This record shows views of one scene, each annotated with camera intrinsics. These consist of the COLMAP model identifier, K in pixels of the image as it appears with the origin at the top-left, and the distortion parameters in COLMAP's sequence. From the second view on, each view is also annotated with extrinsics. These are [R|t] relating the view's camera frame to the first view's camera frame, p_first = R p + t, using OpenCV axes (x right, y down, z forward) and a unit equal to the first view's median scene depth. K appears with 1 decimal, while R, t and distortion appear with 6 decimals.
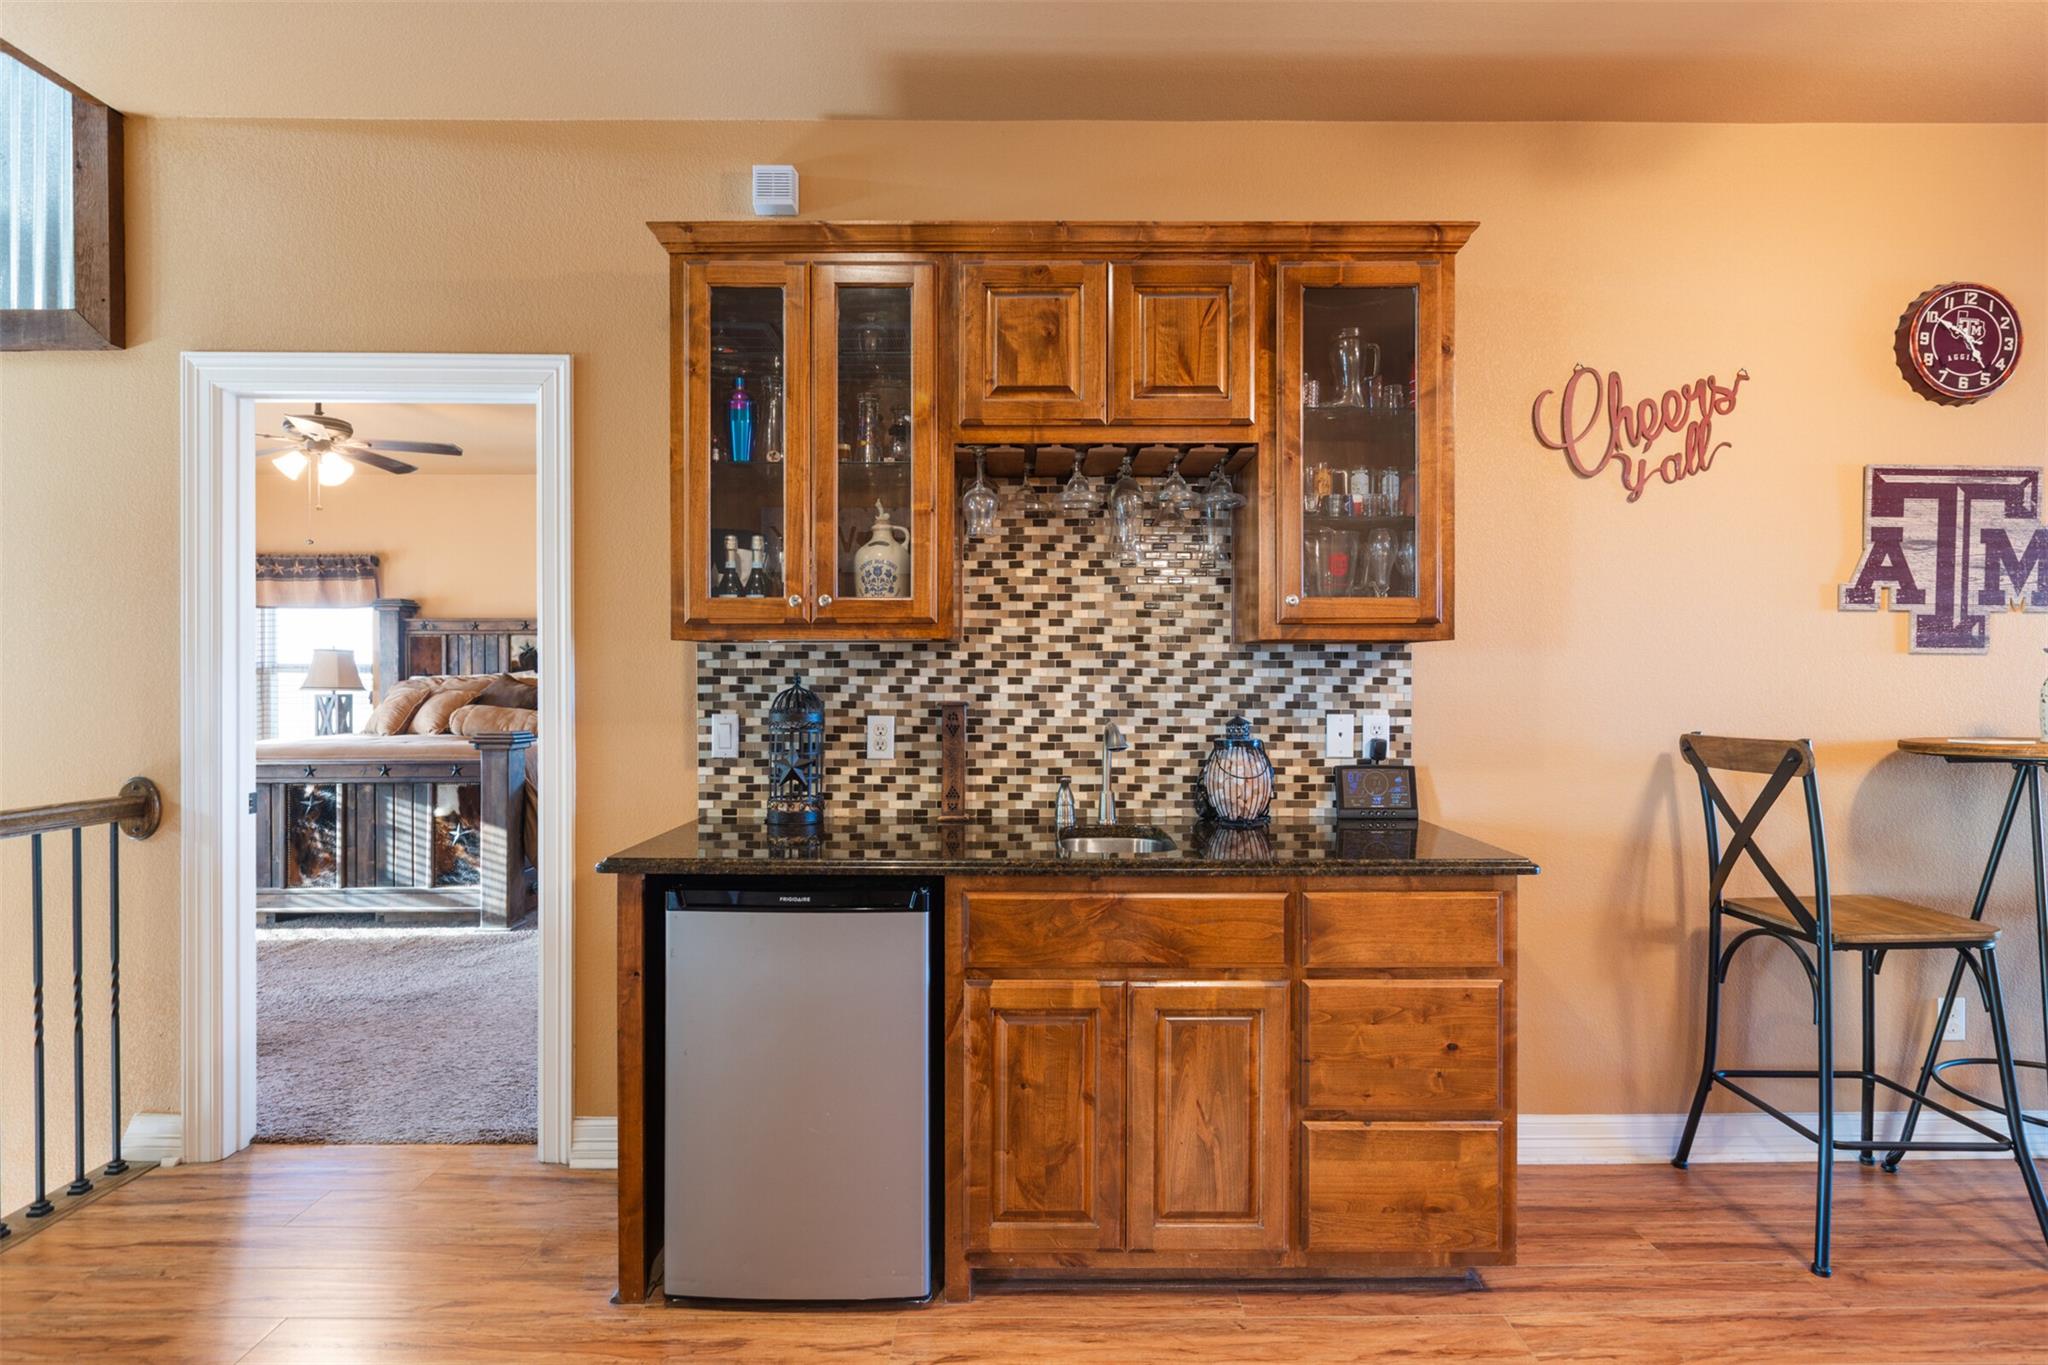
lens RADIAL K [[1020.7, 0, 1025.4], [0, 1020.7, 677.7], [0, 0, 1]] dist [-0.003763, -0.001290]
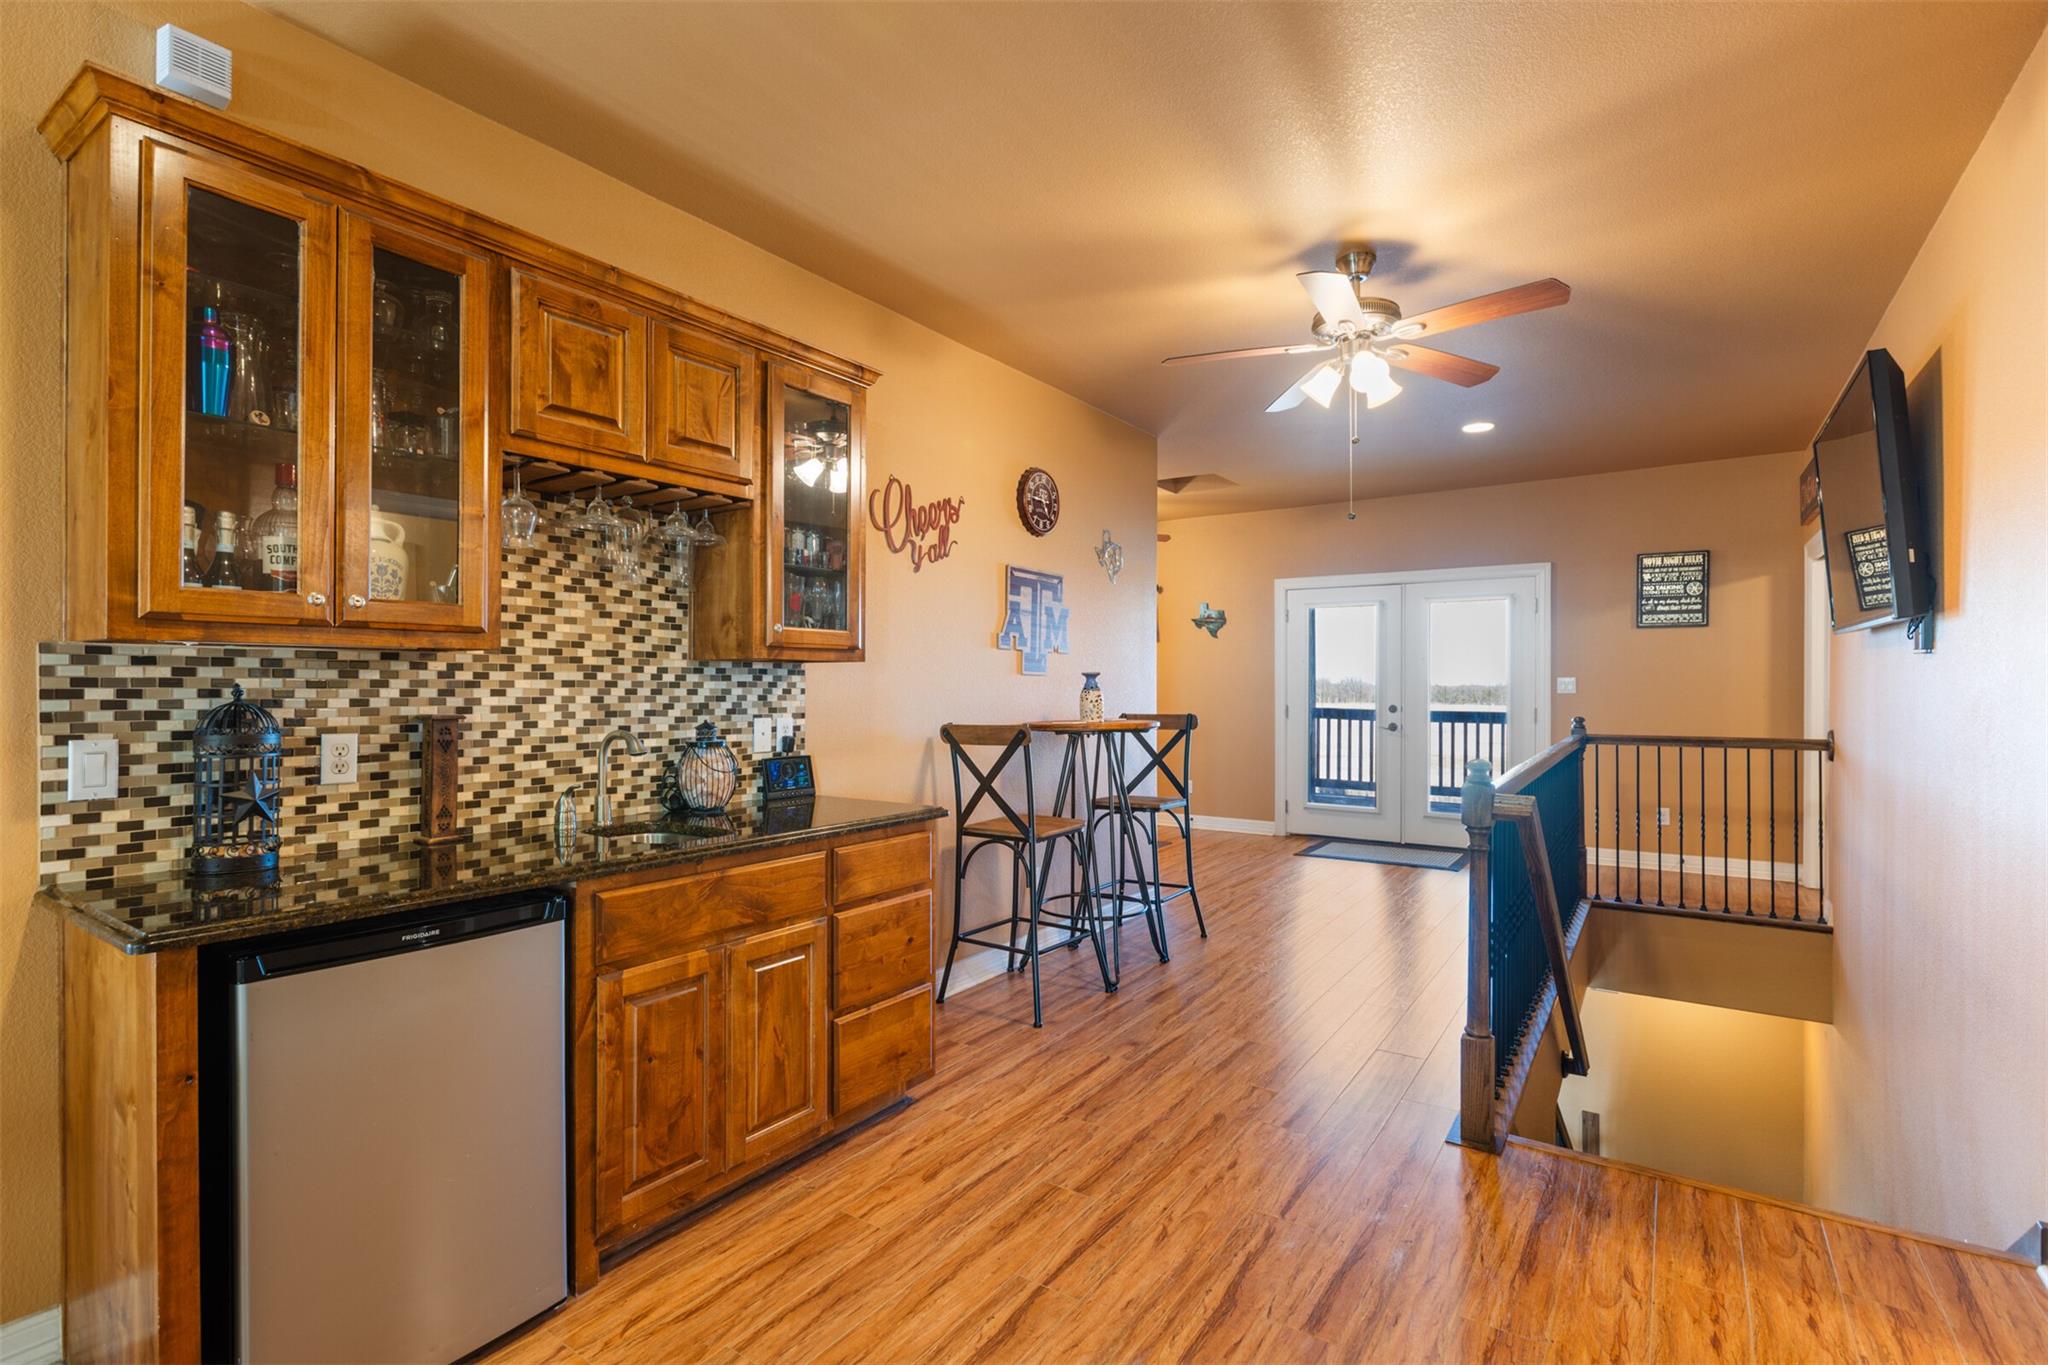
lens RADIAL K [[963.3, 0, 1021.5], [0, 963.3, 683.4], [0, 0, 1]] dist [-0.002523, -0.000639]
pose [[0.566122, 0.003133, 0.824316, -0.546931], [0.001075, 0.999989, -0.004539, -0.001181], [-0.824321, 0.003456, 0.566112, 0.067912]]
